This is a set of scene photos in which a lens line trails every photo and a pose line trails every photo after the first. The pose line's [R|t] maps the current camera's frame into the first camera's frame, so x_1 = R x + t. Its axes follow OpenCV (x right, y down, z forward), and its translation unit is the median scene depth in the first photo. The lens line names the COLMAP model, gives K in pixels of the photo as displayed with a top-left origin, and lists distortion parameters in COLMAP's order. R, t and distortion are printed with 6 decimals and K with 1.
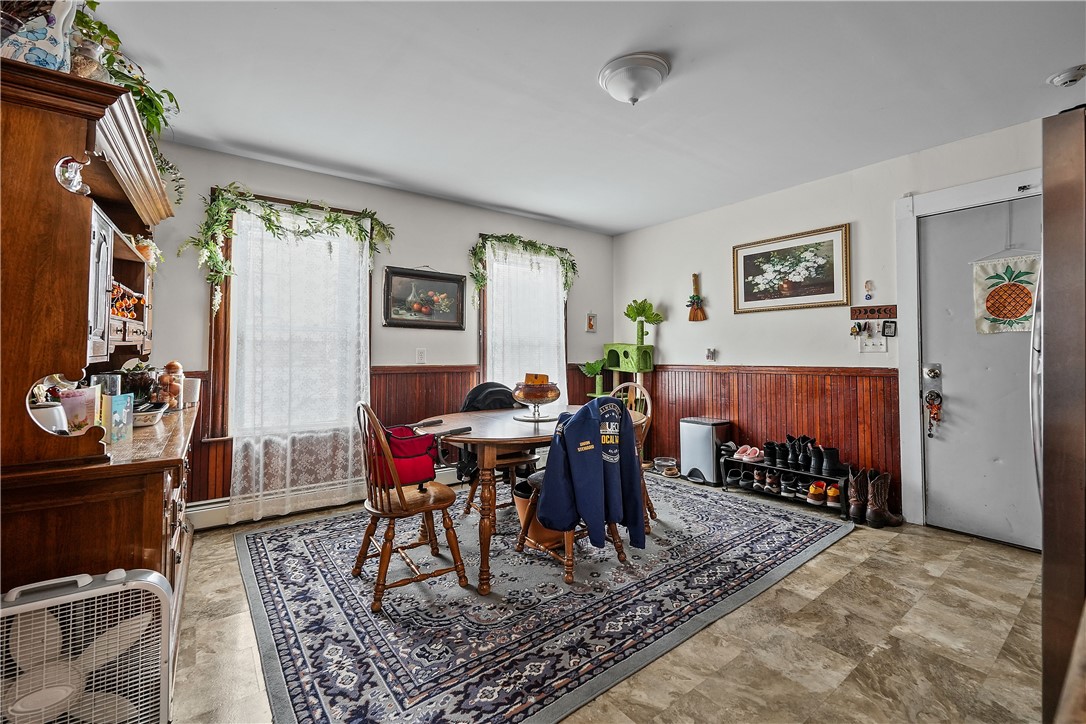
lens RADIAL K [[462.3, 0, 537.3], [0, 462.3, 345.7], [0, 0, 1]] dist [-0.004726, 0.002309]
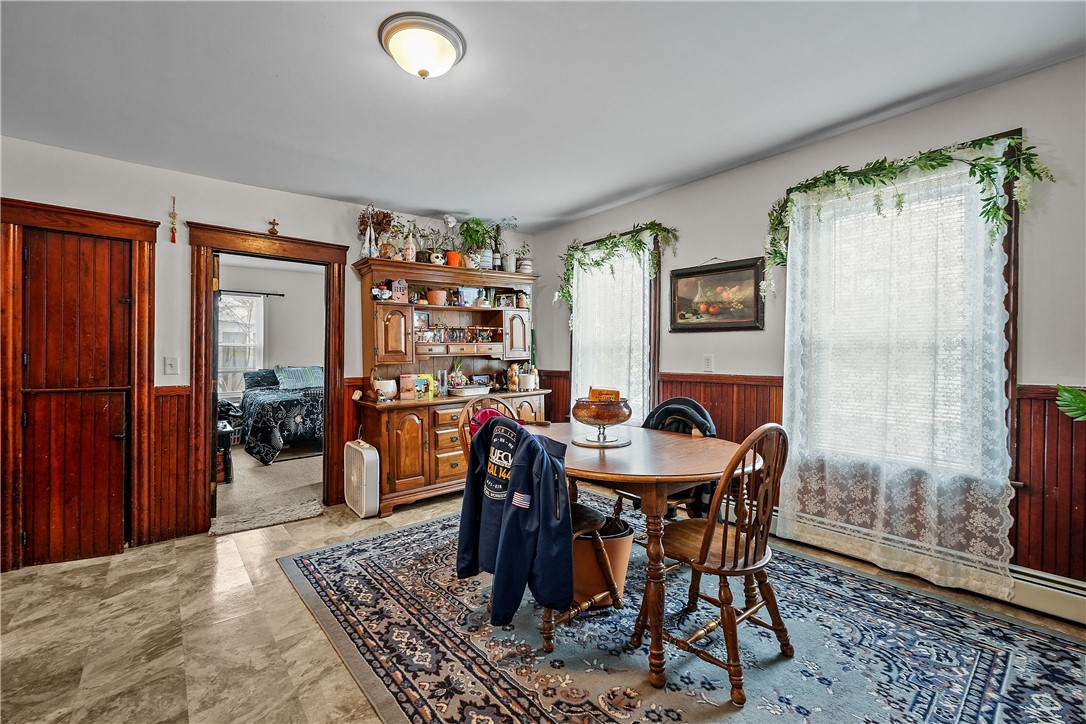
lens RADIAL K [[462.3, 0, 549.4], [0, 462.3, 357.8], [0, 0, 1]] dist [-0.004726, 0.002309]
pose [[0.062229, 0.005267, -0.998048, 0.692089], [0.018918, 0.999800, 0.006455, 0.000835], [0.997883, -0.019282, 0.062117, 0.740426]]
